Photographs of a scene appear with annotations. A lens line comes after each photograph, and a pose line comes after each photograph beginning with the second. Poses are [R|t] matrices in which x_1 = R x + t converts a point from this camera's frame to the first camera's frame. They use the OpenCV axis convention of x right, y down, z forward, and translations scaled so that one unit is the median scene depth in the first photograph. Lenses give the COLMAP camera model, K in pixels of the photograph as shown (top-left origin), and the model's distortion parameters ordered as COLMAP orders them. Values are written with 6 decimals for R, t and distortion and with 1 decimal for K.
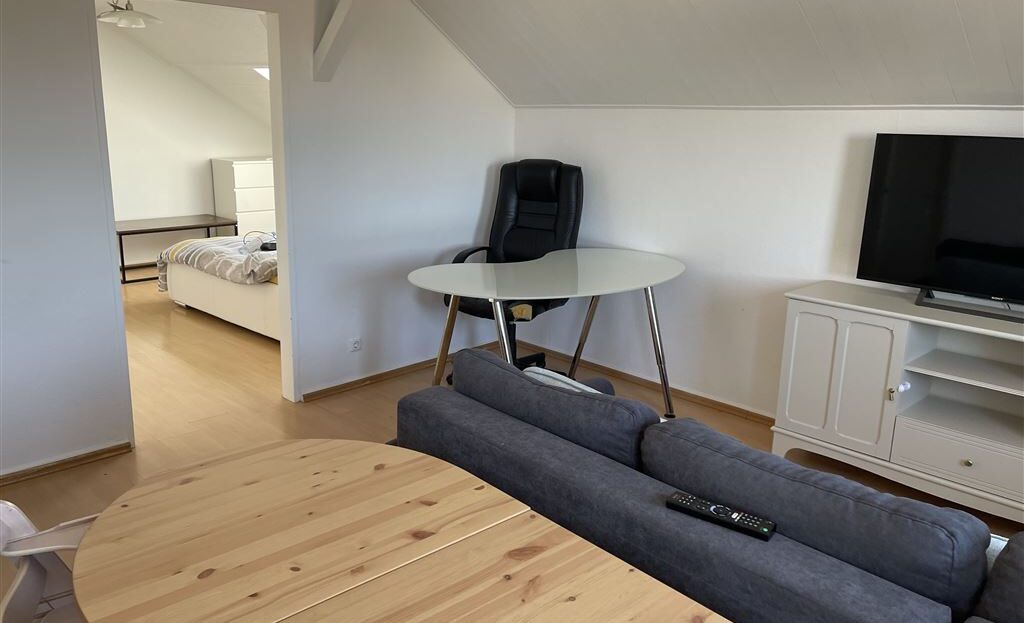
lens RADIAL K [[801.9, 0, 516.5], [0, 801.9, 309.2], [0, 0, 1]] dist [0.071930, -0.007940]
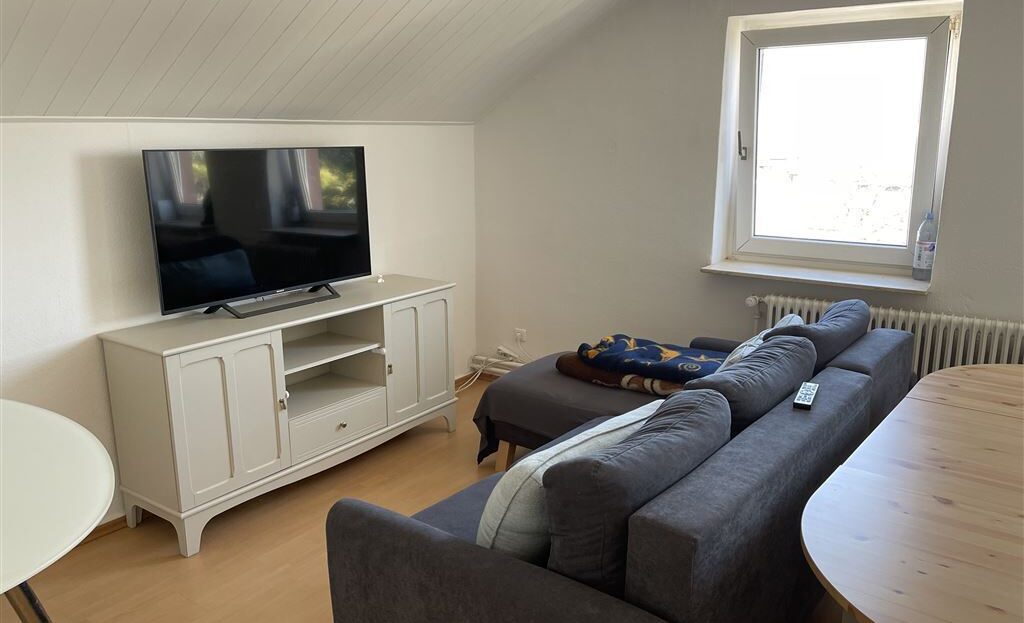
lens RADIAL K [[801.9, 0, 516.5], [0, 801.9, 309.2], [0, 0, 1]] dist [0.071930, -0.007940]
pose [[-0.182203, -0.246080, 0.951970, -0.505097], [0.225737, 0.931847, 0.284083, -0.217684], [-0.956998, 0.266656, -0.114237, 0.774673]]
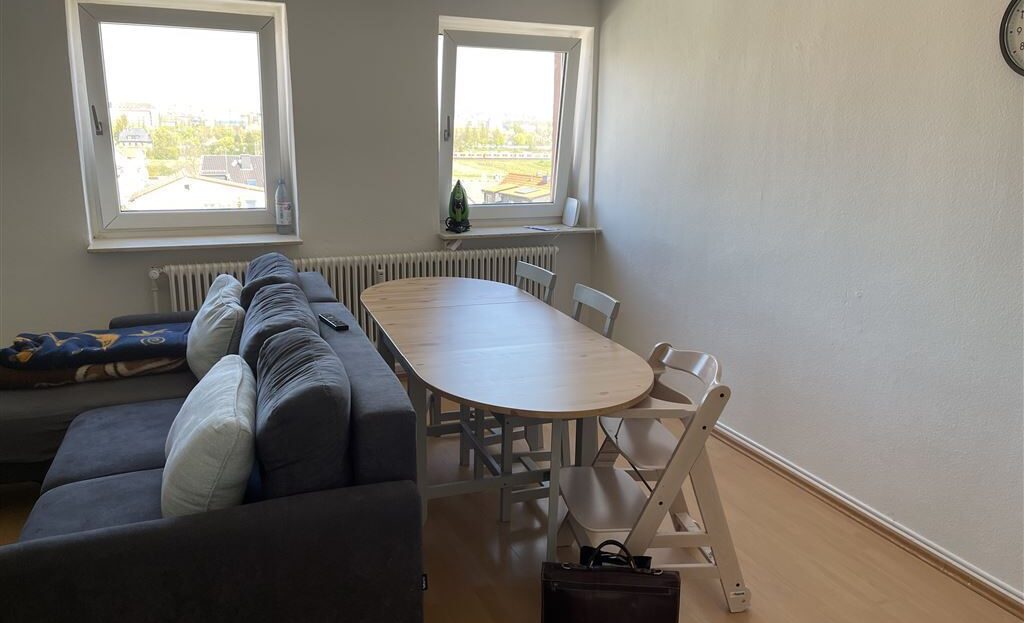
lens RADIAL K [[801.9, 0, 516.5], [0, 801.9, 309.2], [0, 0, 1]] dist [0.071930, -0.007940]
pose [[-0.923375, -0.127407, 0.362140, -0.386470], [0.053739, 0.891138, 0.450539, -0.291759], [-0.380119, 0.435477, -0.816008, 1.135296]]
